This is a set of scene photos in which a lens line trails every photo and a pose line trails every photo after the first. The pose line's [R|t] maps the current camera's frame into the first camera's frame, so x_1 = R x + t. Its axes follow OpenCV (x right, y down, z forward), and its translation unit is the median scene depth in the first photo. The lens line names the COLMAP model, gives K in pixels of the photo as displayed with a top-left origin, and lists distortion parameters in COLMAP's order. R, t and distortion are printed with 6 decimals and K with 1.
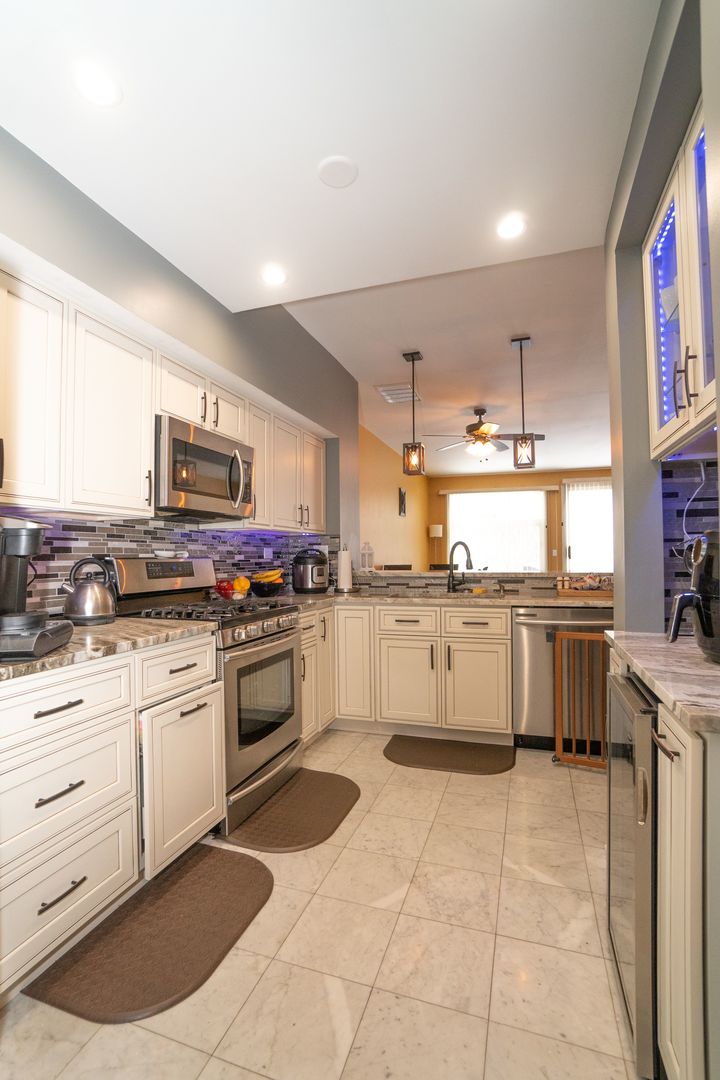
lens RADIAL K [[501.9, 0, 348.7], [0, 501.9, 547.2], [0, 0, 1]] dist [-0.061629, 0.021235]
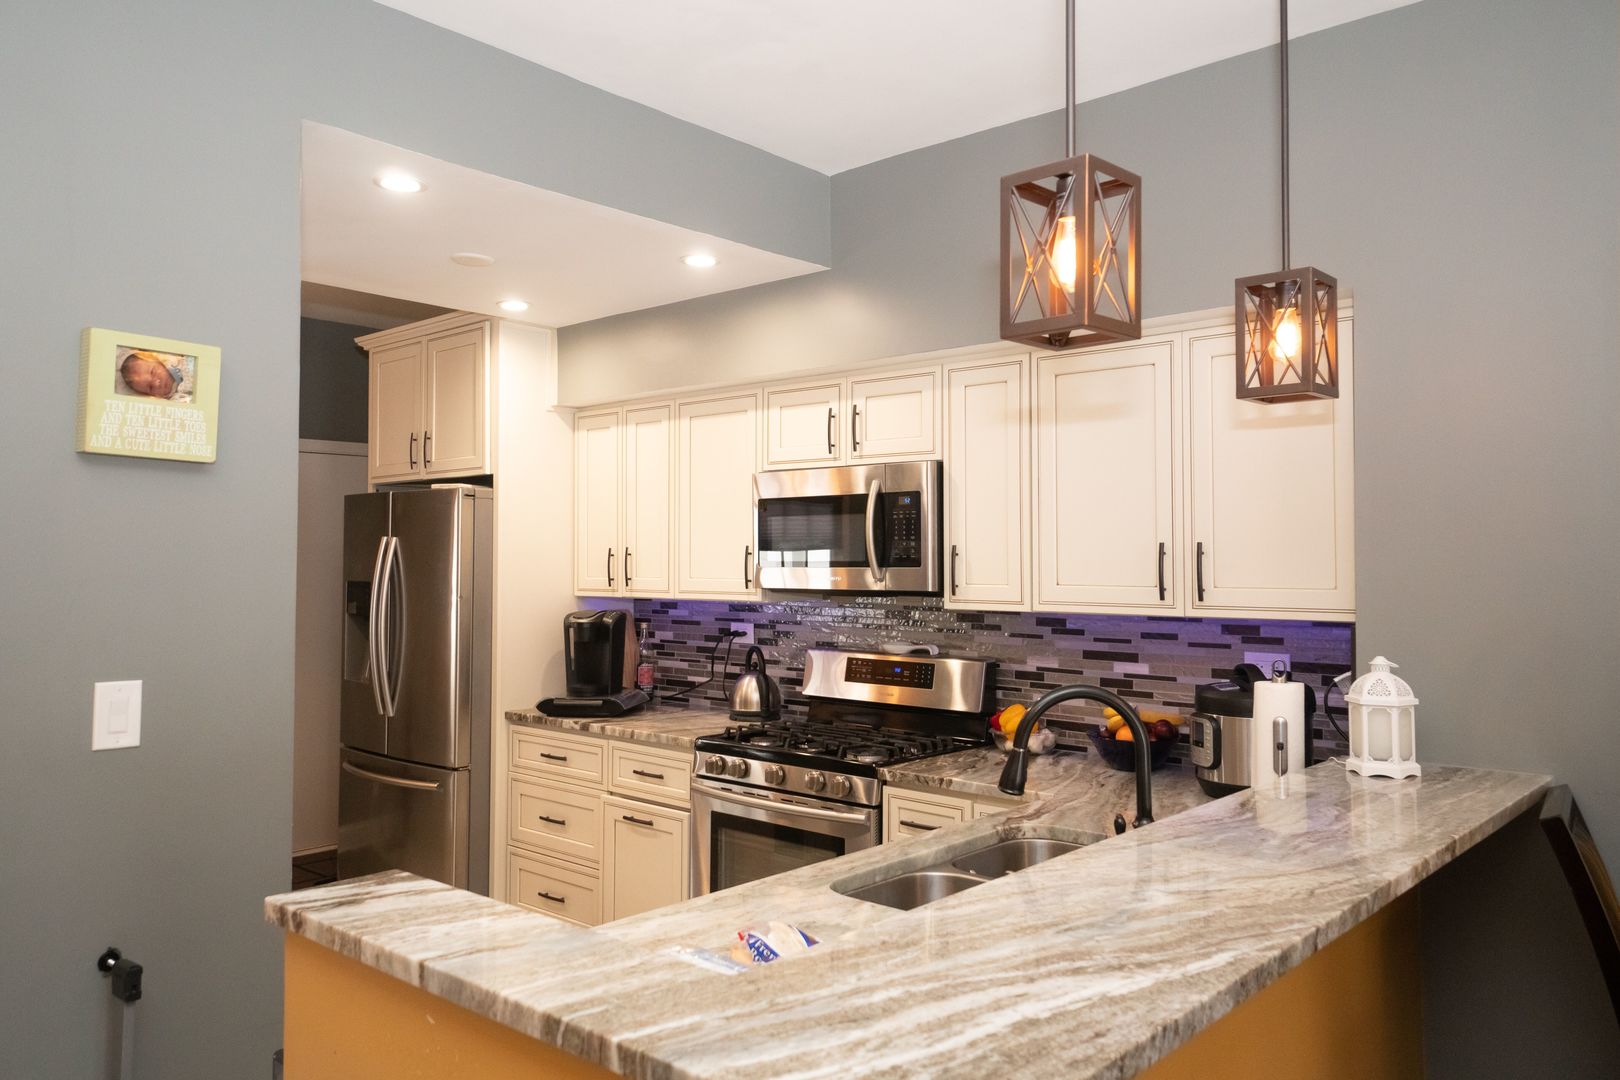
lens RADIAL K [[1232.7, 0, 810.0], [0, 1232.7, 540.0], [0, 0, 1]] dist [0.004386, 0.001433]
pose [[-0.406128, -0.005102, -0.913802, 1.114419], [0.015032, 0.999812, -0.012263, -0.104756], [0.913693, -0.018717, -0.405975, 1.502018]]
